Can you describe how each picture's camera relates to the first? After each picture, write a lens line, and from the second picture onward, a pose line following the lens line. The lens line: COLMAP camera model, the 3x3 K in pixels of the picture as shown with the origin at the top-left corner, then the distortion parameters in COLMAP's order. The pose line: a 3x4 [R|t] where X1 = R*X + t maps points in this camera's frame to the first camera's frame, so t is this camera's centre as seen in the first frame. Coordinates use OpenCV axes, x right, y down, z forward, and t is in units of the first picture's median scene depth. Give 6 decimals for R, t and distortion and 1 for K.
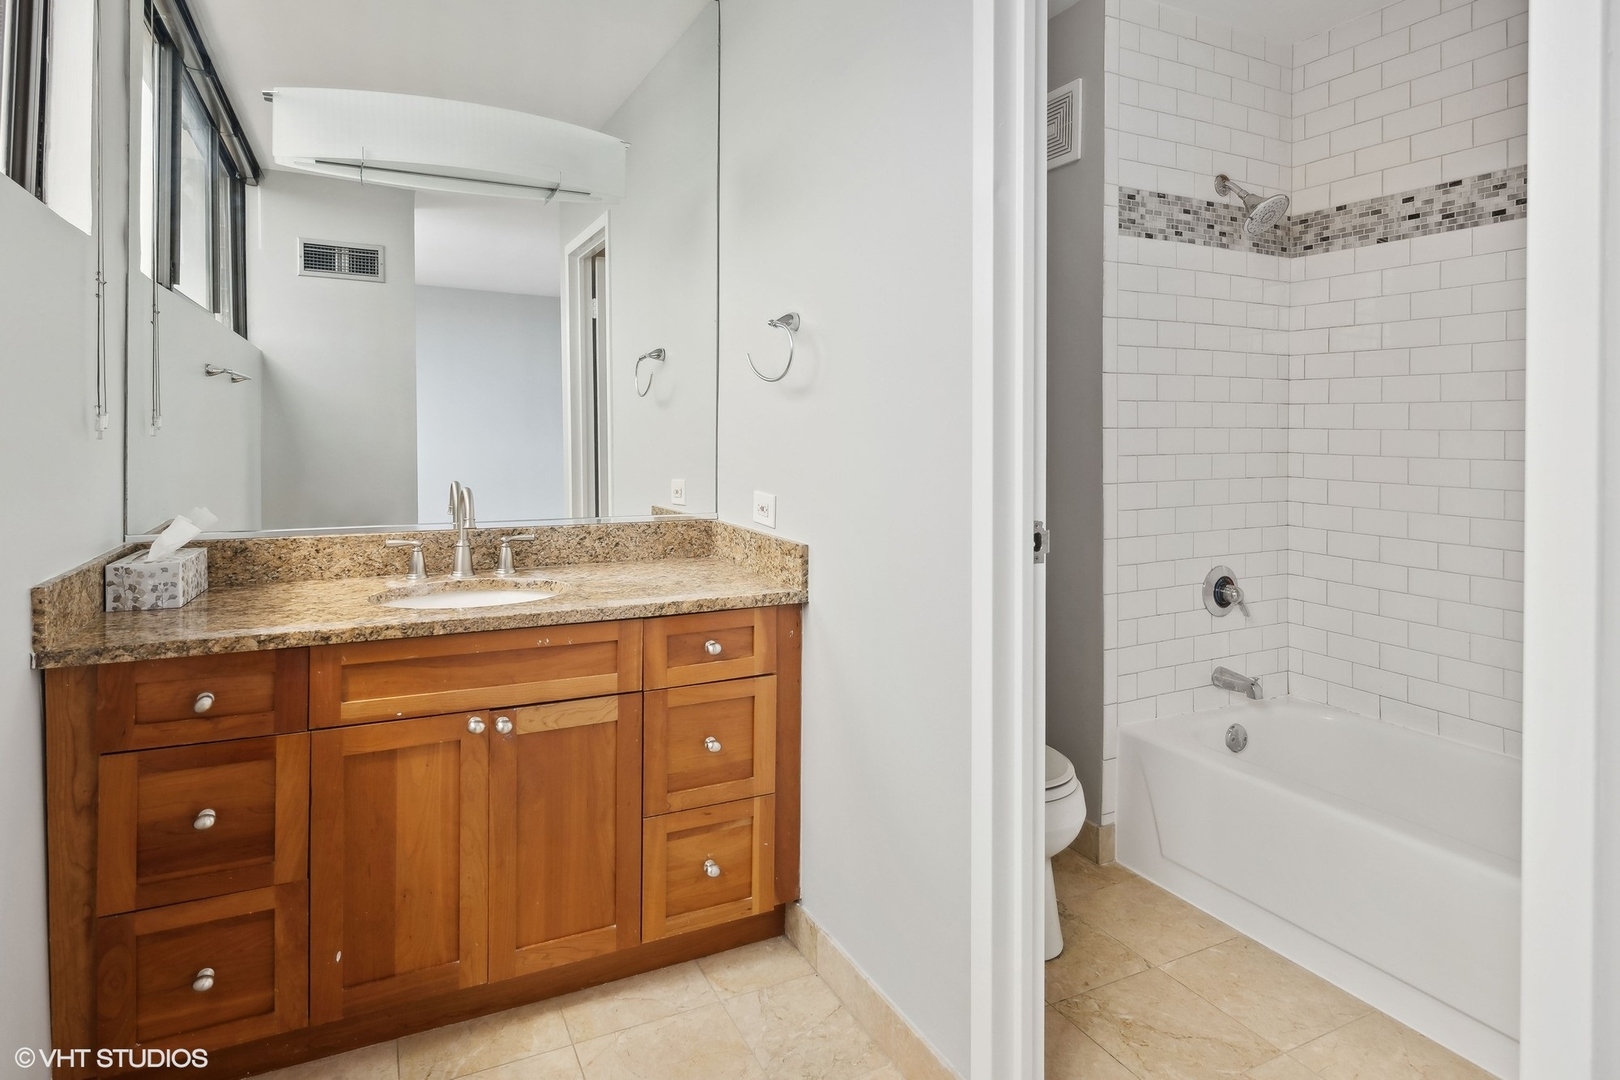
lens RADIAL K [[867.3, 0, 808.1], [0, 867.3, 417.9], [0, 0, 1]] dist [0.001540, -0.000656]
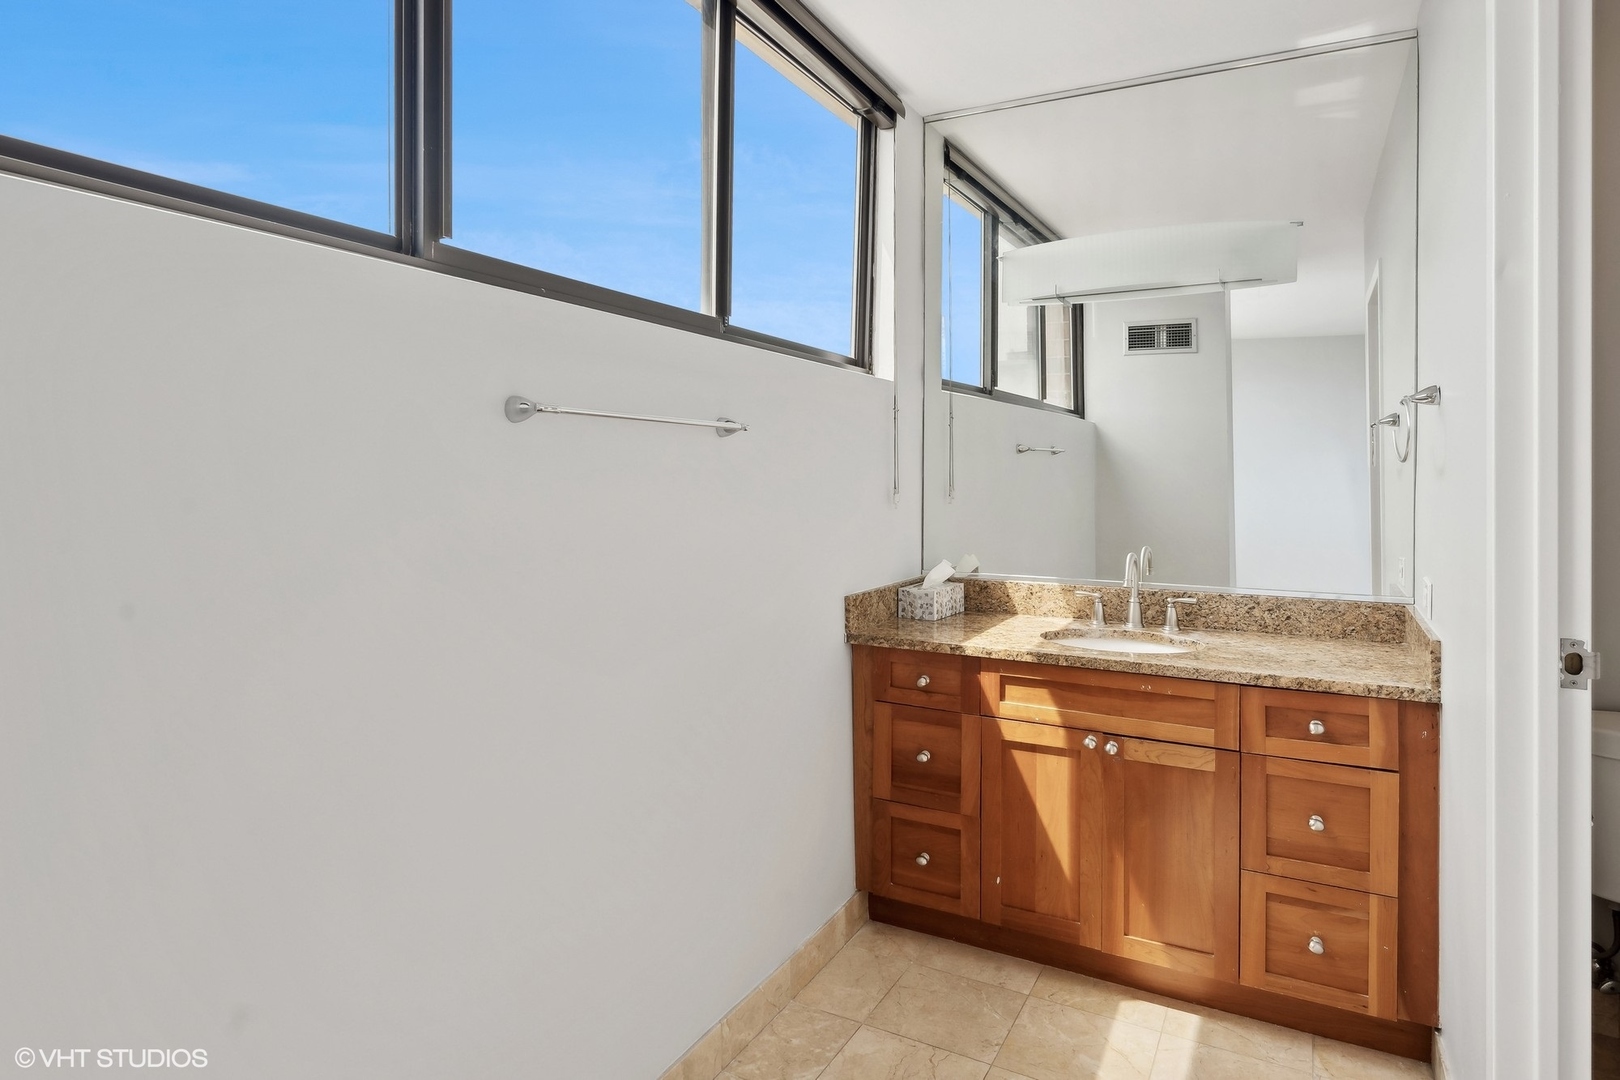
lens RADIAL K [[845.3, 0, 814.5], [0, 845.3, 462.4], [0, 0, 1]] dist [-0.001287, -0.000550]
pose [[0.612423, -0.020117, -0.790274, 0.324954], [0.007951, 0.999782, -0.019289, -0.032001], [0.790490, 0.005530, 0.612450, -0.073389]]
